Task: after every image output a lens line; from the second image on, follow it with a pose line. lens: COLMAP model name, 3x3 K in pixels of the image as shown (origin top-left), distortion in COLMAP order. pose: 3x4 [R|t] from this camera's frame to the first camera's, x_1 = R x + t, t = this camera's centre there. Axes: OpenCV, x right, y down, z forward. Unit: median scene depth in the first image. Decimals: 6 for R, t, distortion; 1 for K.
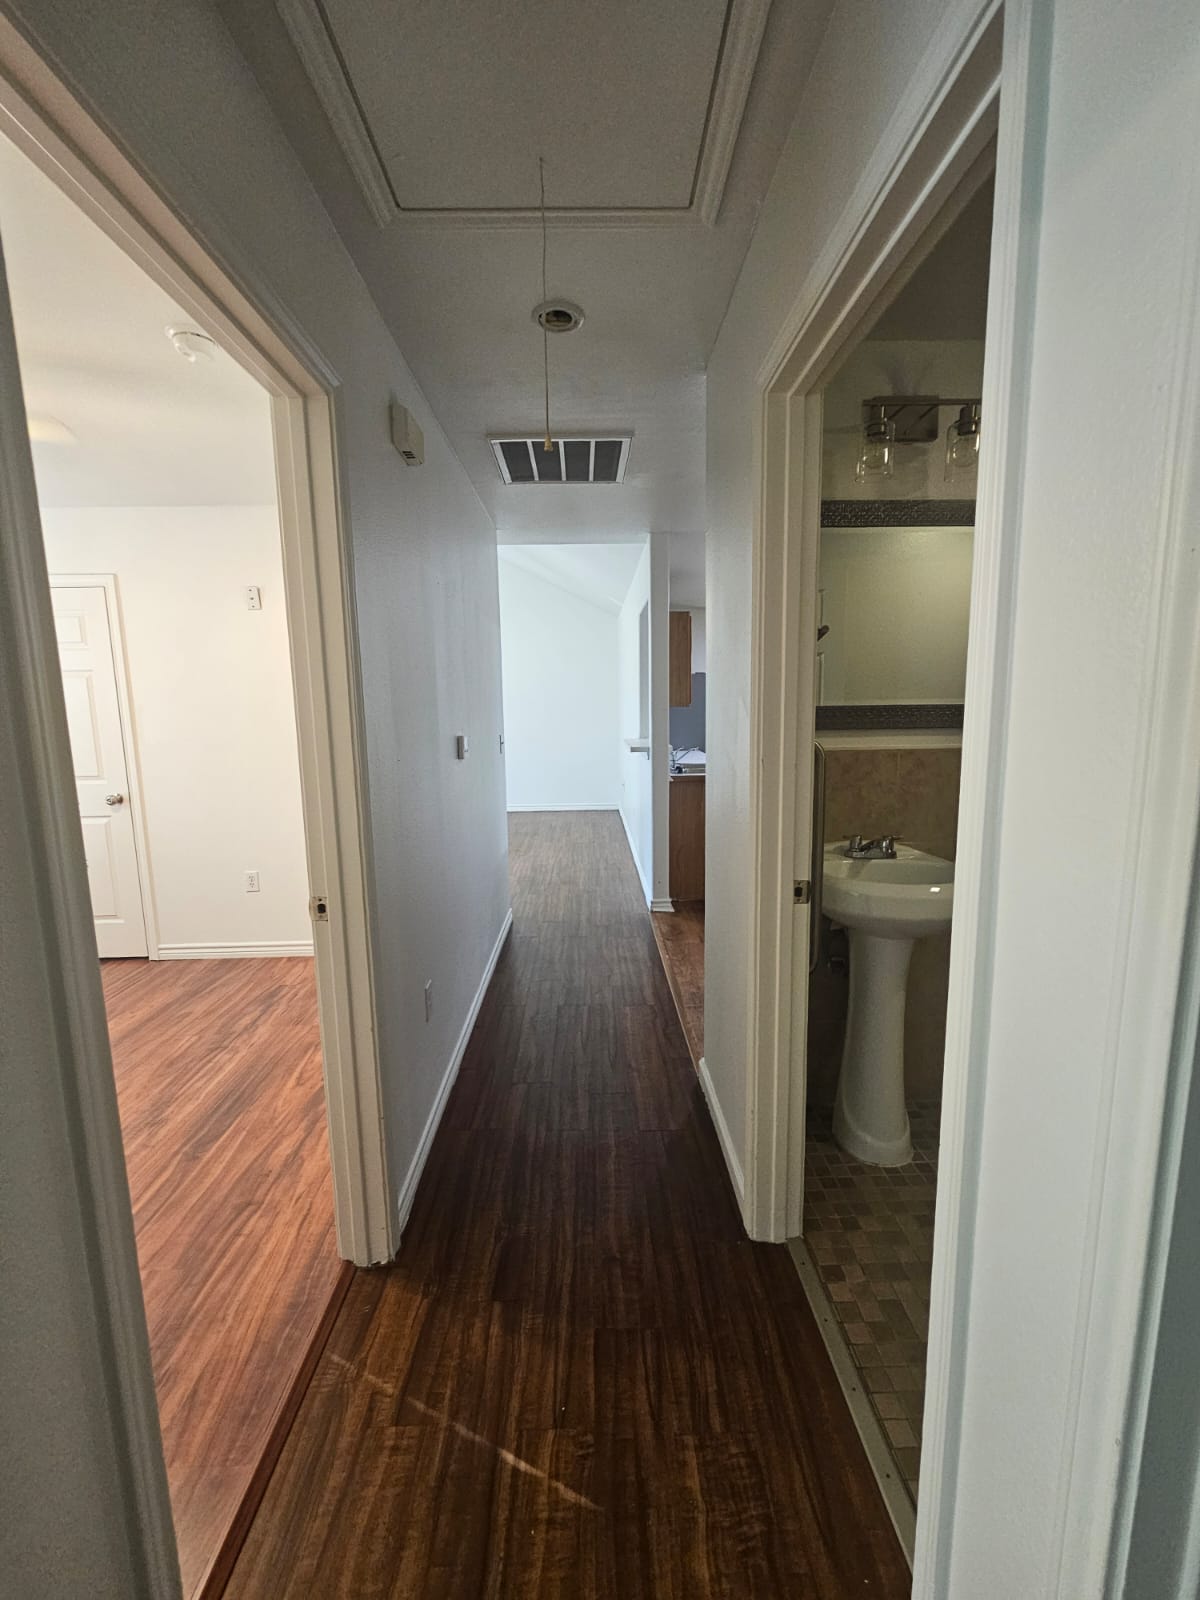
lens RADIAL K [[661.9, 0, 604.4], [0, 661.9, 791.4], [0, 0, 1]] dist [-0.000049, -0.000901]
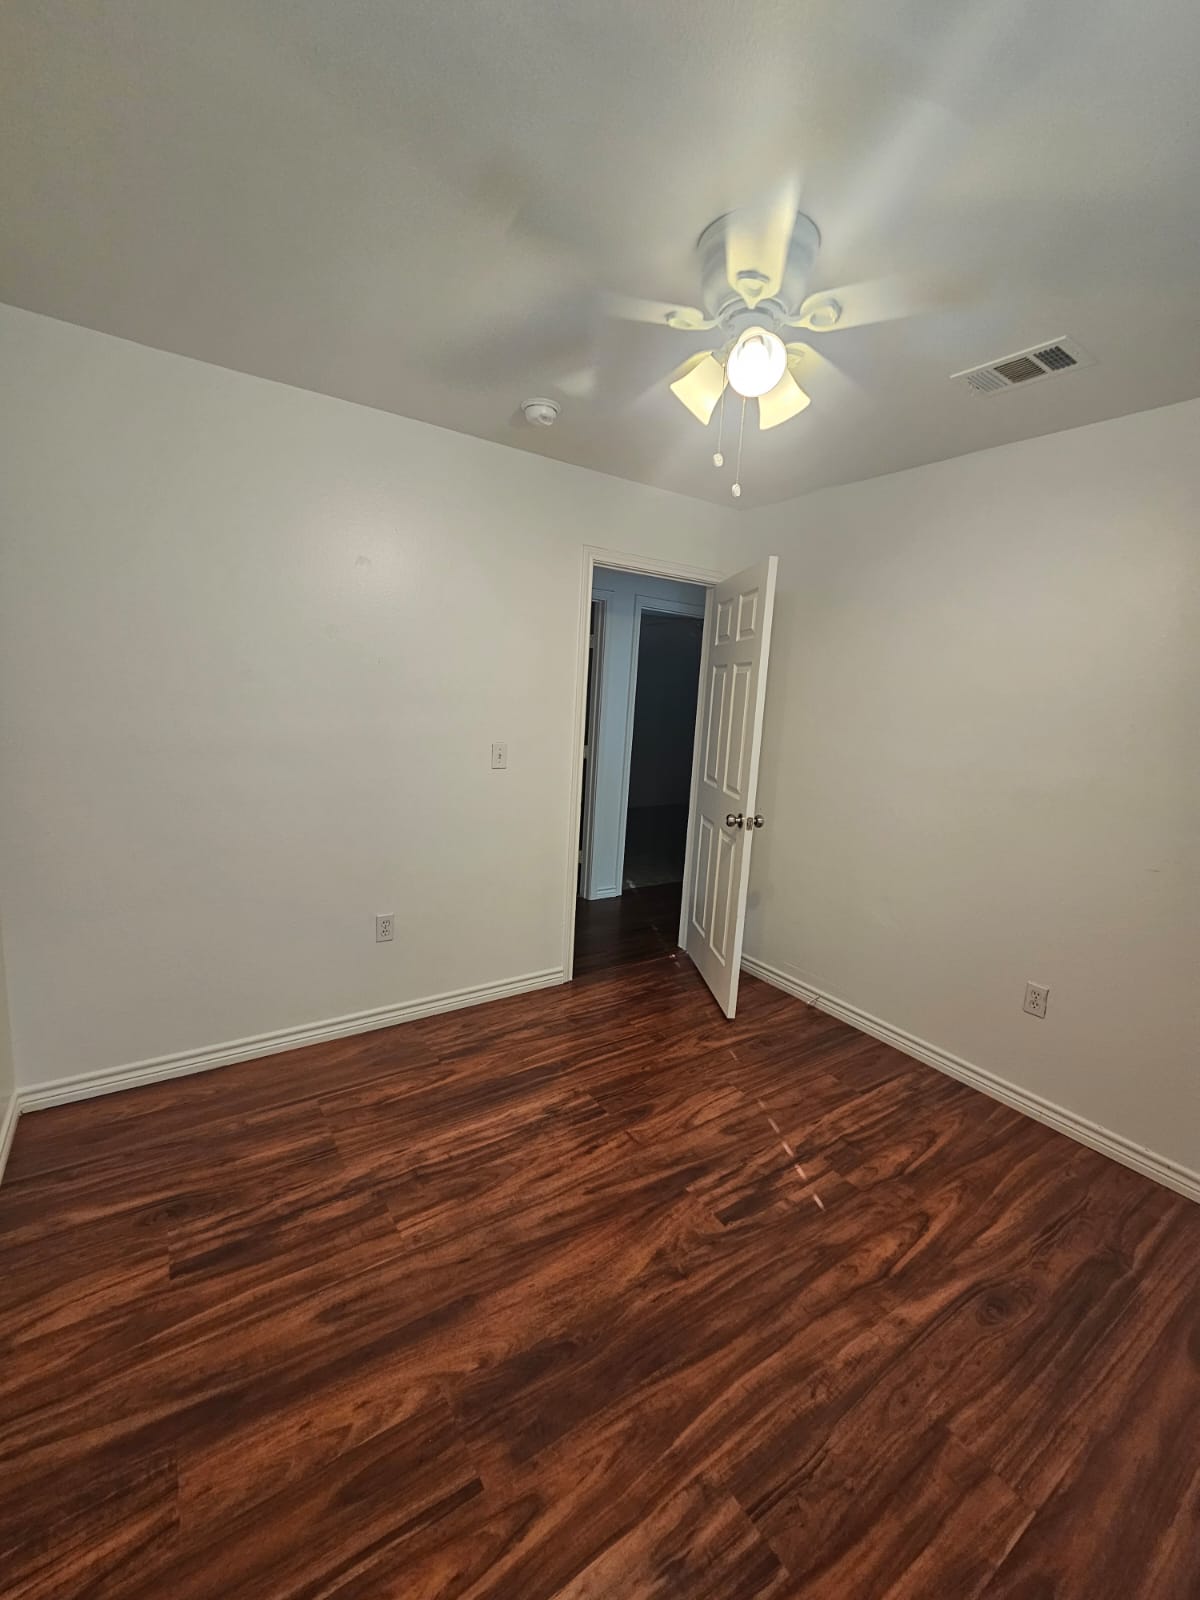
lens RADIAL K [[661.9, 0, 604.4], [0, 661.9, 791.4], [0, 0, 1]] dist [-0.000049, -0.000901]
pose [[-0.547498, -0.139664, 0.825070, -1.076251], [0.072073, 0.974439, 0.212775, -0.134322], [-0.833698, 0.175959, -0.523437, 0.997193]]
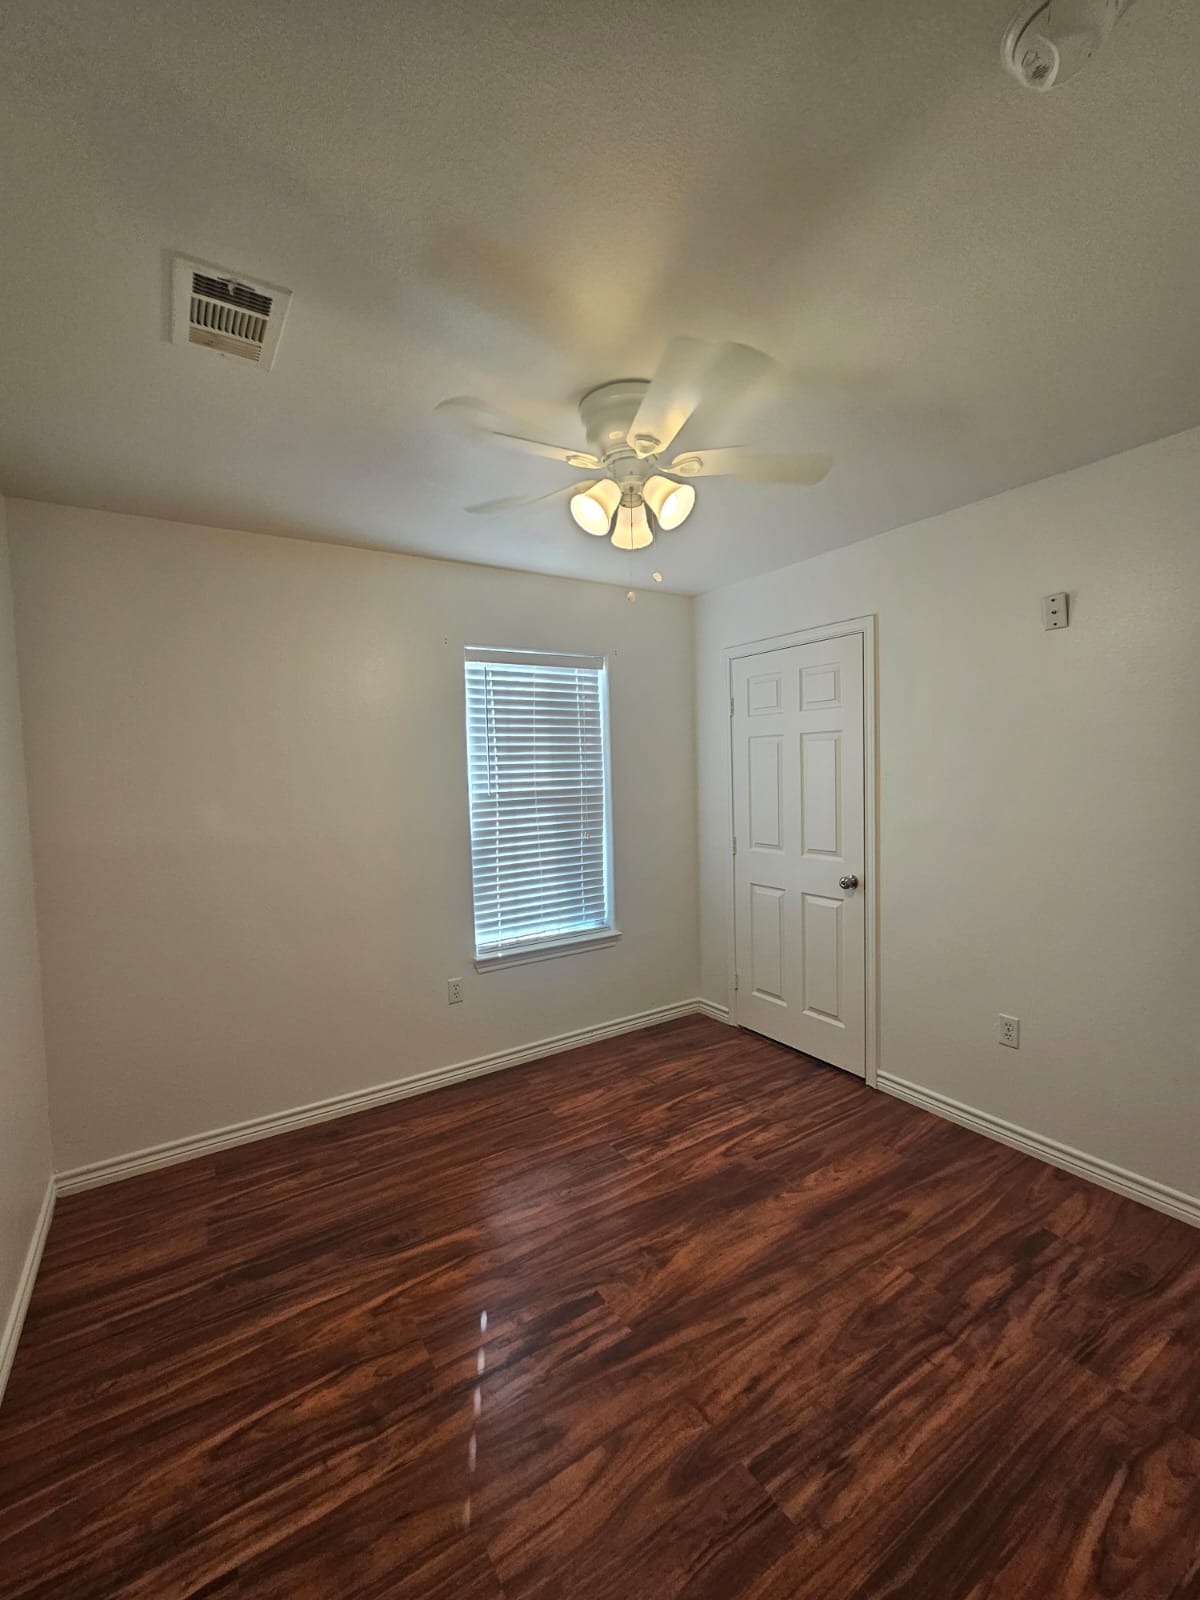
lens RADIAL K [[661.9, 0, 599.2], [0, 661.9, 801.1], [0, 0, 1]] dist [-0.012459, 0.000096]
pose [[0.523378, 0.044036, -0.850962, -0.223924], [-0.105549, 0.994323, -0.013462, -0.051825], [0.845538, 0.096864, 0.525055, 0.320493]]
